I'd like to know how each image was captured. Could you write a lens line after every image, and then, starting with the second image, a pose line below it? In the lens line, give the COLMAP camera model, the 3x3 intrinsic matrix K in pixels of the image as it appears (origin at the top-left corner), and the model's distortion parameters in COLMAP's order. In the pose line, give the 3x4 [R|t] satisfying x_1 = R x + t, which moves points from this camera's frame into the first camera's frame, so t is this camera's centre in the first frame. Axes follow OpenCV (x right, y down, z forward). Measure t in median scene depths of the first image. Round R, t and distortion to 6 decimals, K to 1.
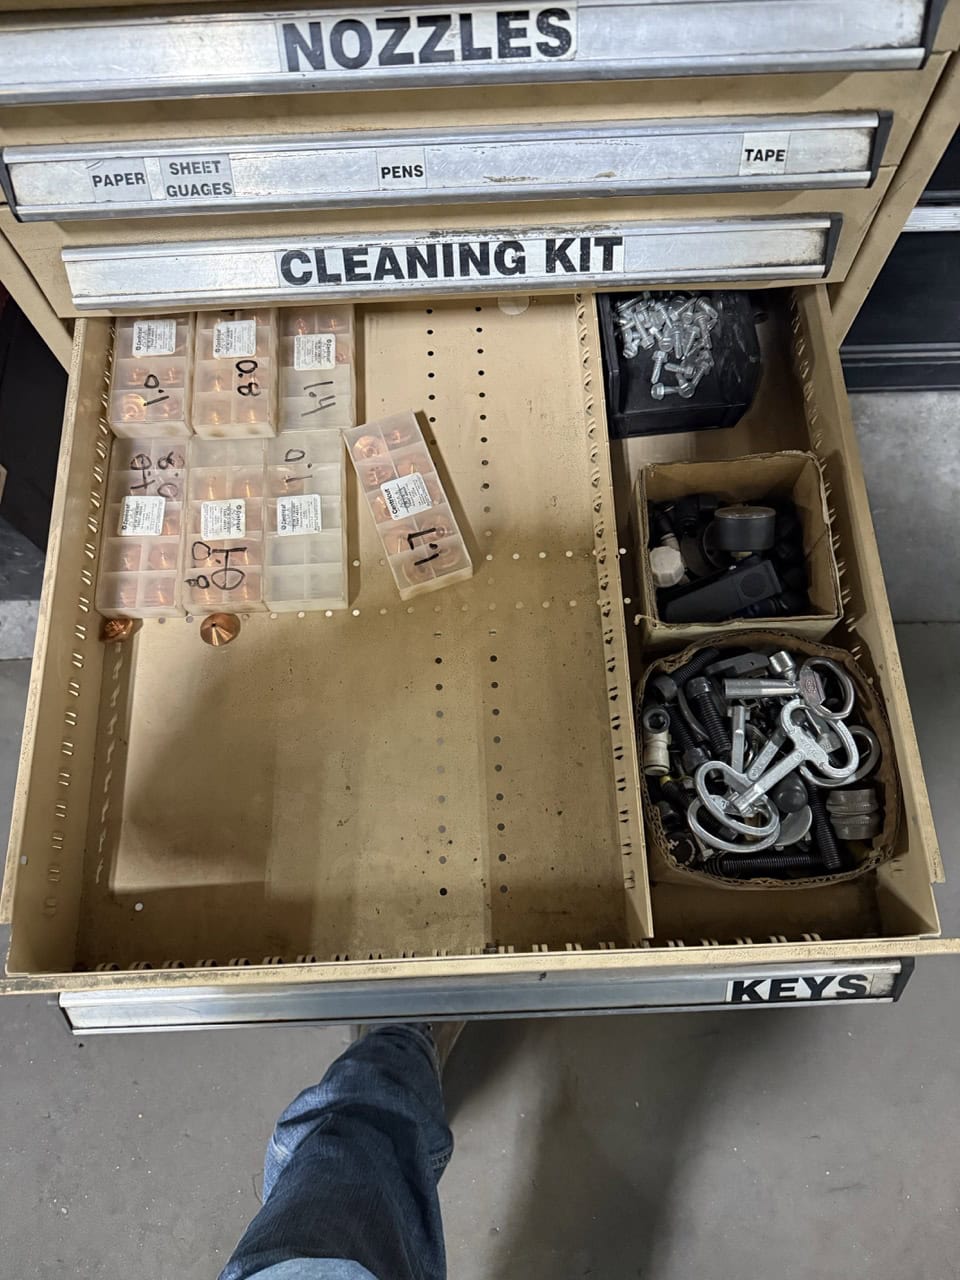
lens RADIAL K [[902.3, 0, 480.4], [0, 902.3, 649.4], [0, 0, 1]] dist [-0.060587, 0.016591]
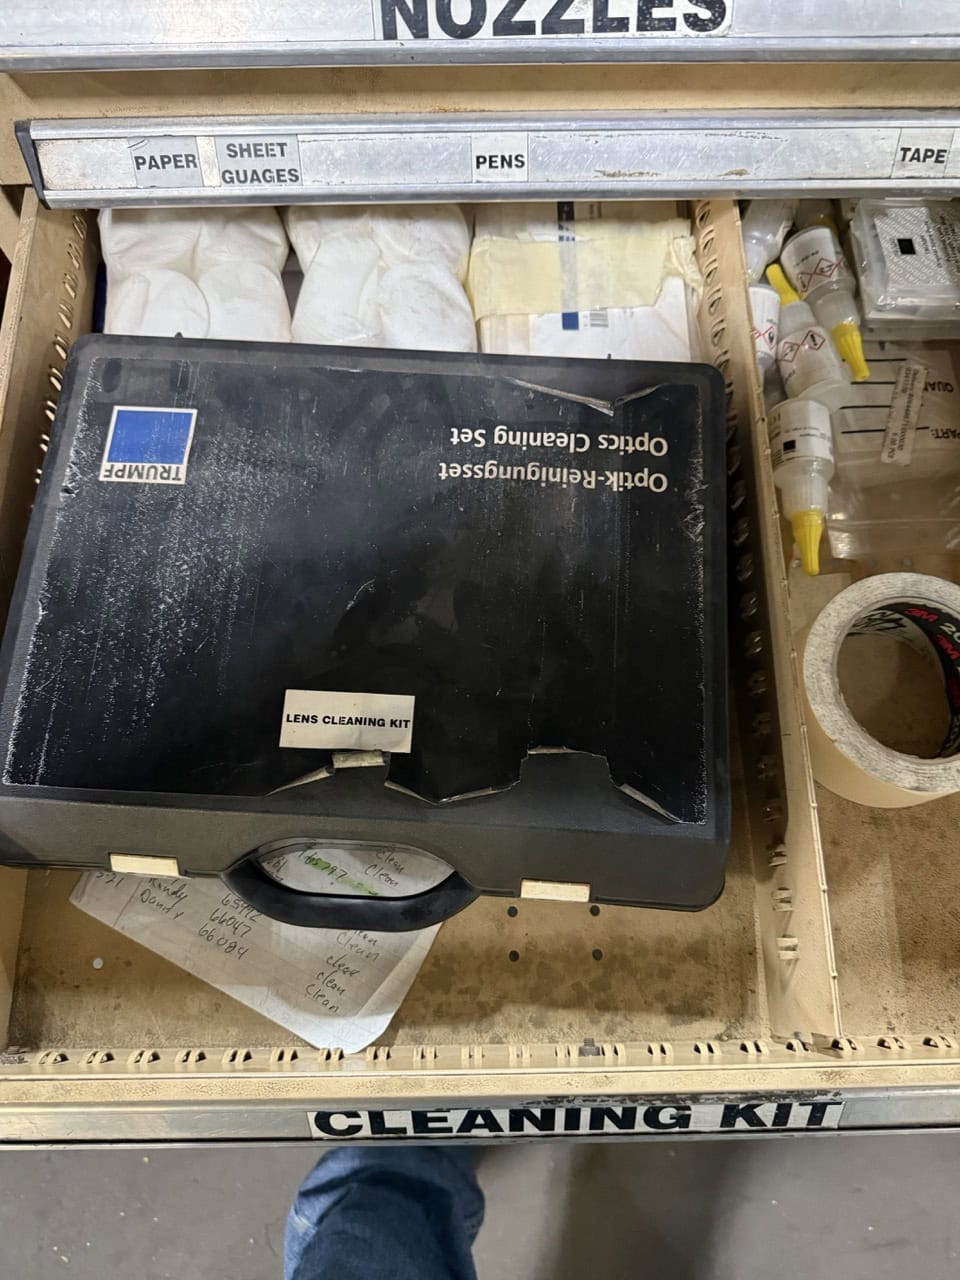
lens RADIAL K [[902.3, 0, 479.0], [0, 902.3, 632.4], [0, 0, 1]] dist [-0.060587, 0.016591]
pose [[0.999683, 0.025167, -0.000379, -0.098803], [-0.025161, 0.999629, 0.010475, -0.098652], [0.000643, -0.010462, 0.999945, 0.149163]]
